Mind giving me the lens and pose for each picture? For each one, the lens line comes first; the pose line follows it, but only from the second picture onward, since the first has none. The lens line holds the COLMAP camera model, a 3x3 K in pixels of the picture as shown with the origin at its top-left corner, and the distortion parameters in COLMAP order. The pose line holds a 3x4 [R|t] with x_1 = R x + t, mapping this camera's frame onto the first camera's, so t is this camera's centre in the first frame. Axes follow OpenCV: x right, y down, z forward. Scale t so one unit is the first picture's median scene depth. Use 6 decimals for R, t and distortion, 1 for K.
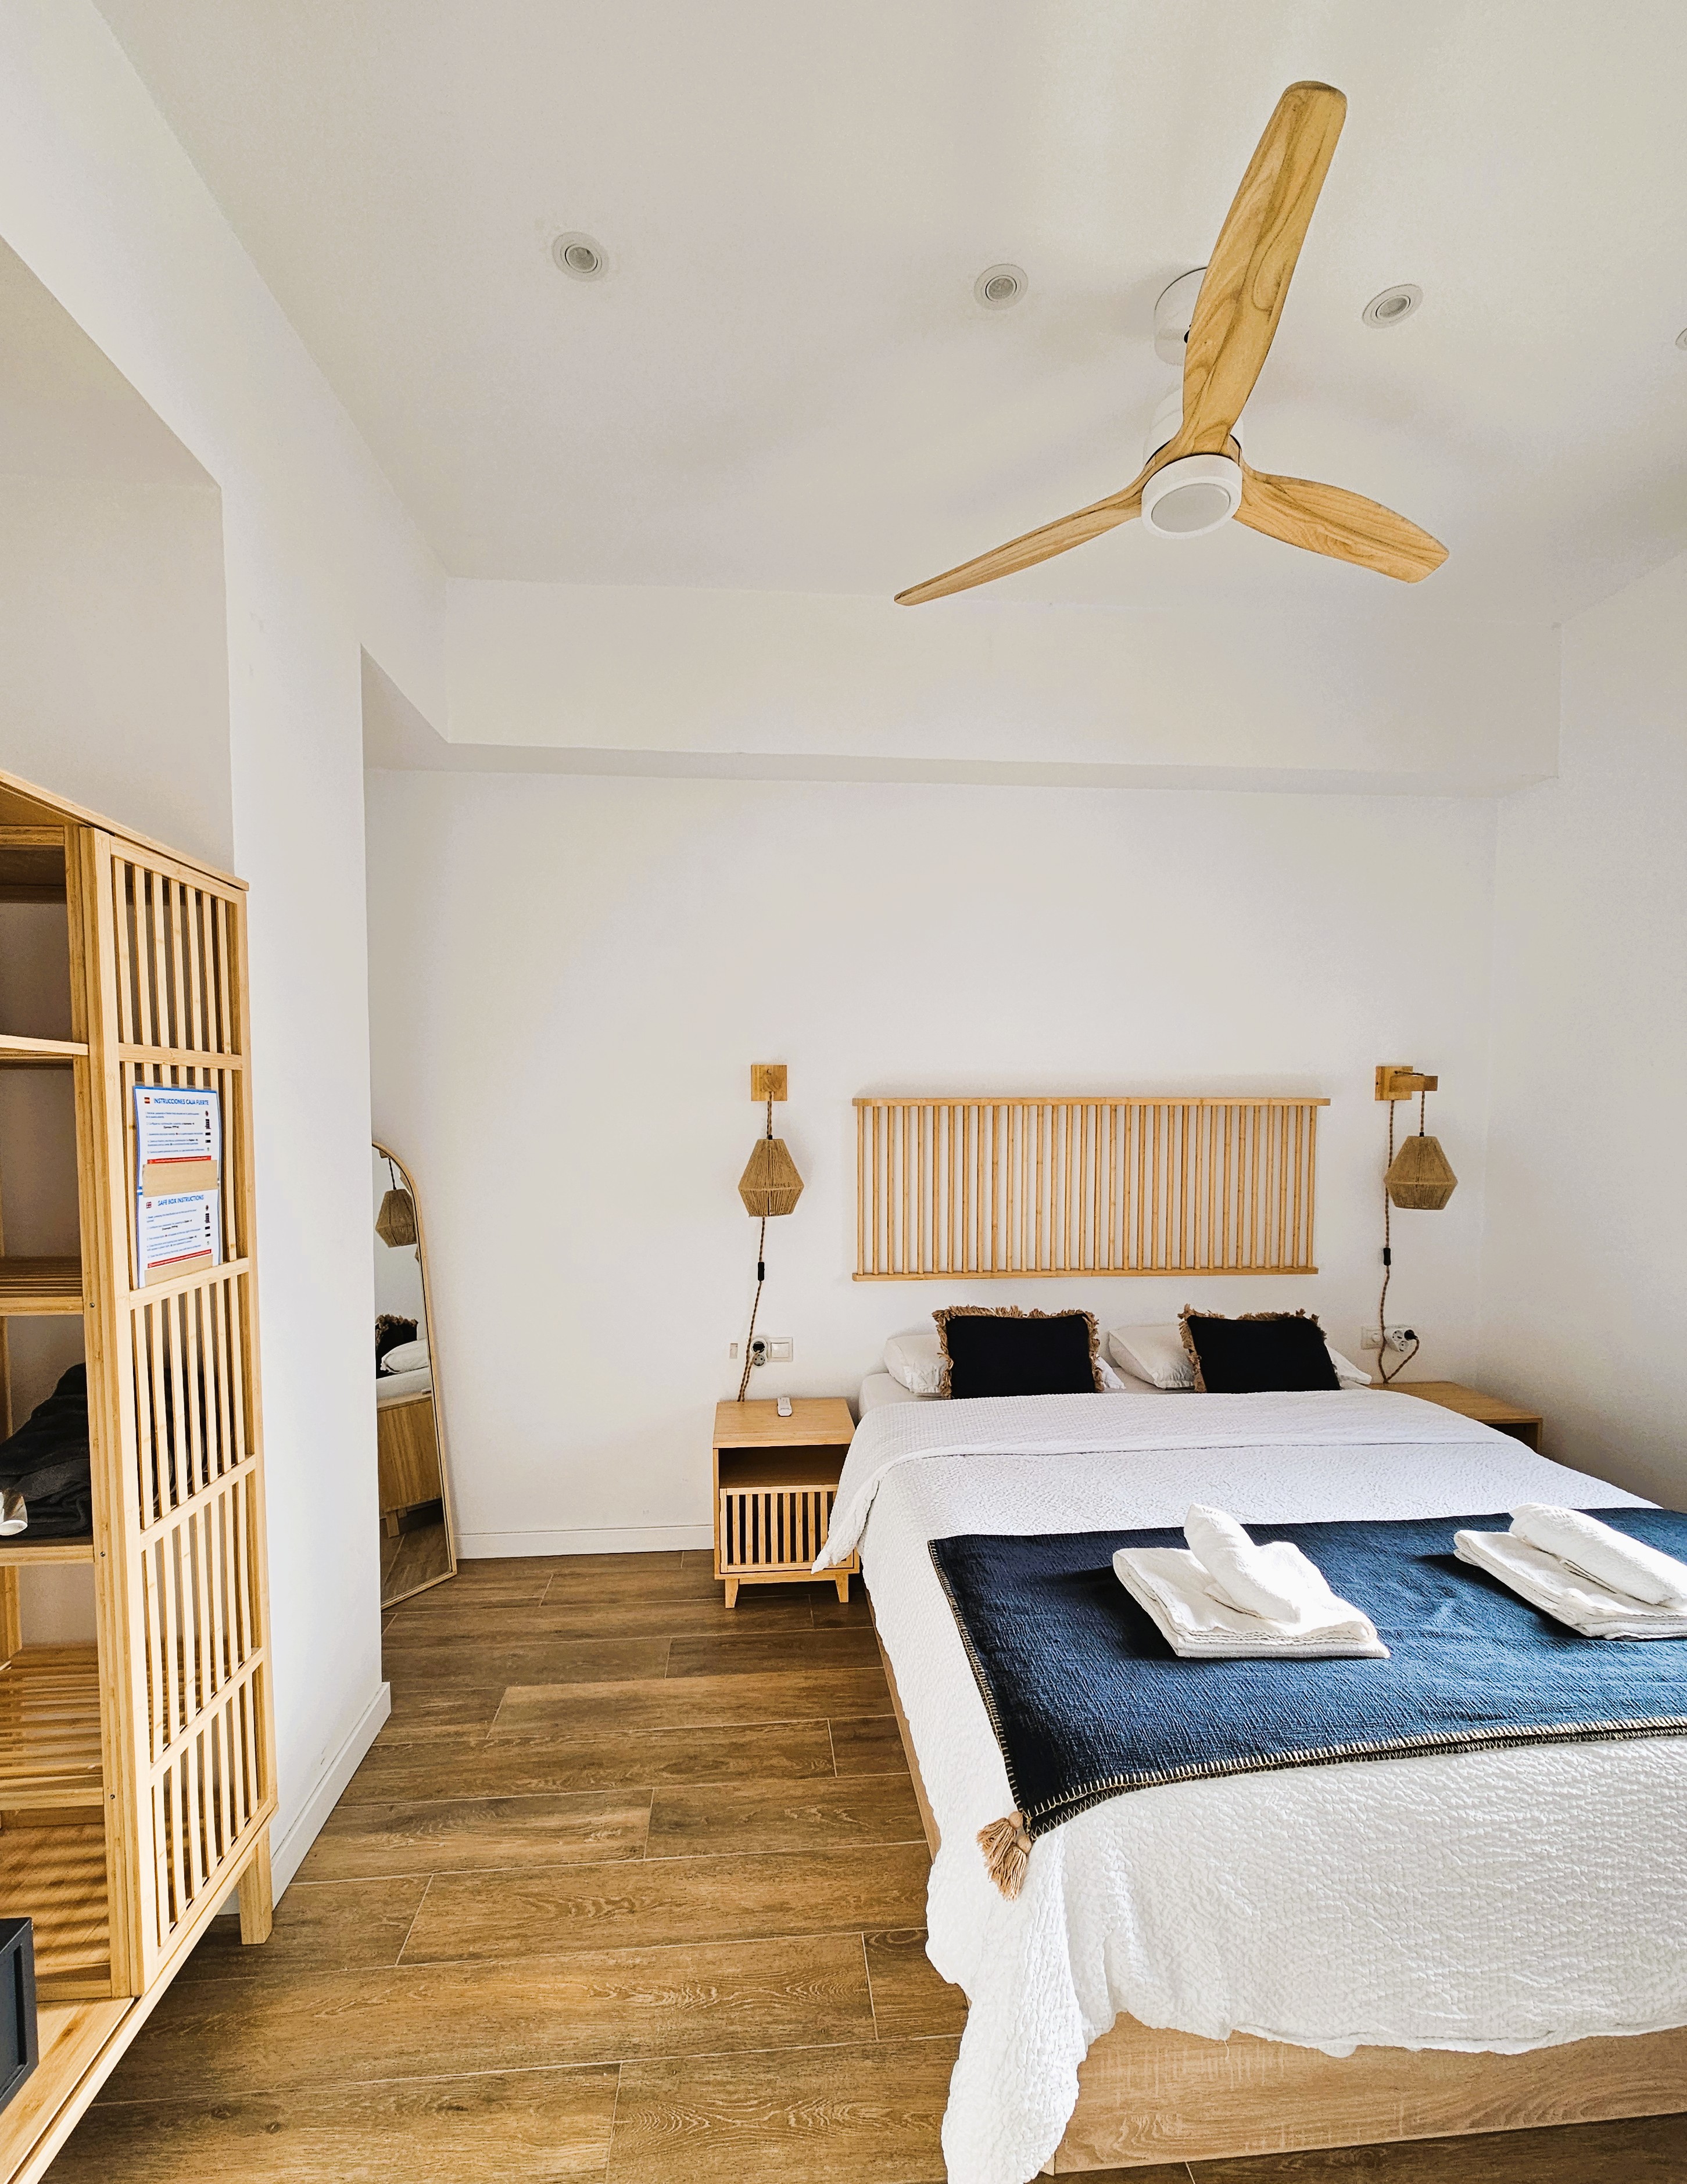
lens RADIAL K [[929.6, 0, 837.4], [0, 929.6, 1167.1], [0, 0, 1]] dist [0.001094, -0.000093]
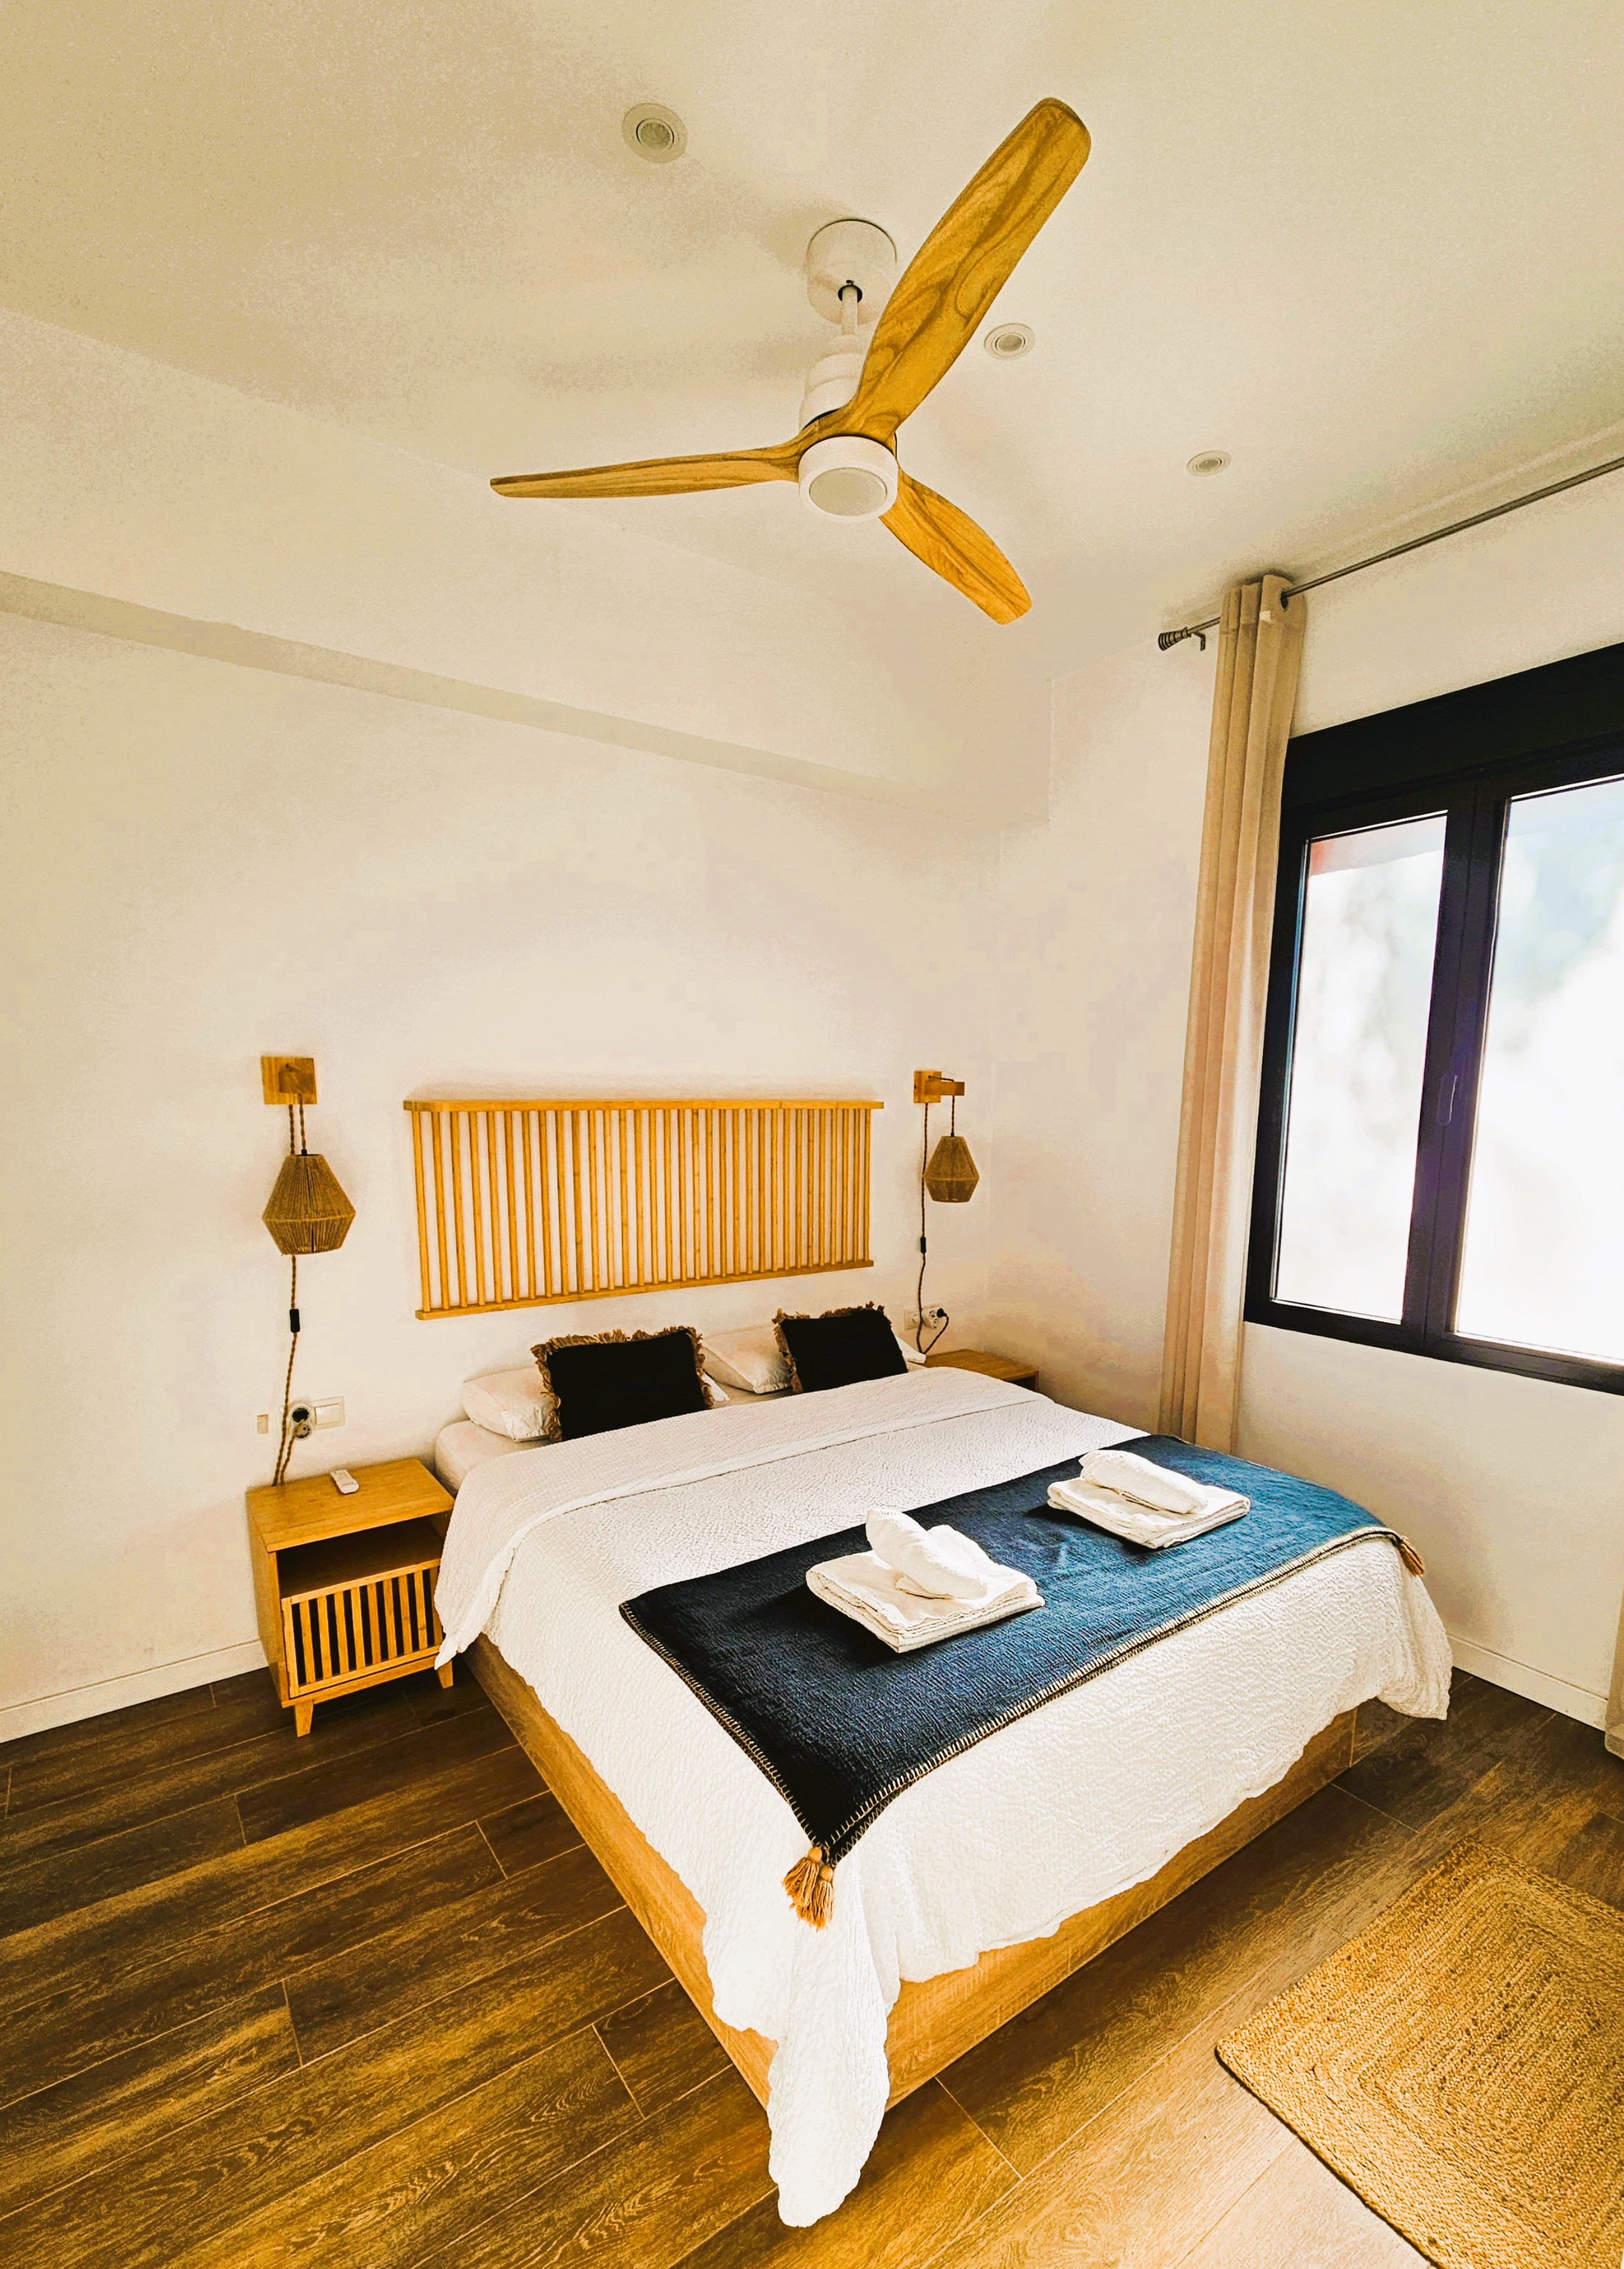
lens RADIAL K [[1002.3, 0, 813.3], [0, 1002.3, 1250.4], [0, 0, 1]] dist [0.000102, 0.001219]
pose [[0.857866, -0.073851, 0.508539, -0.199237], [0.020556, 0.993759, 0.109638, -0.048283], [-0.513462, -0.083601, 0.854030, 0.073117]]
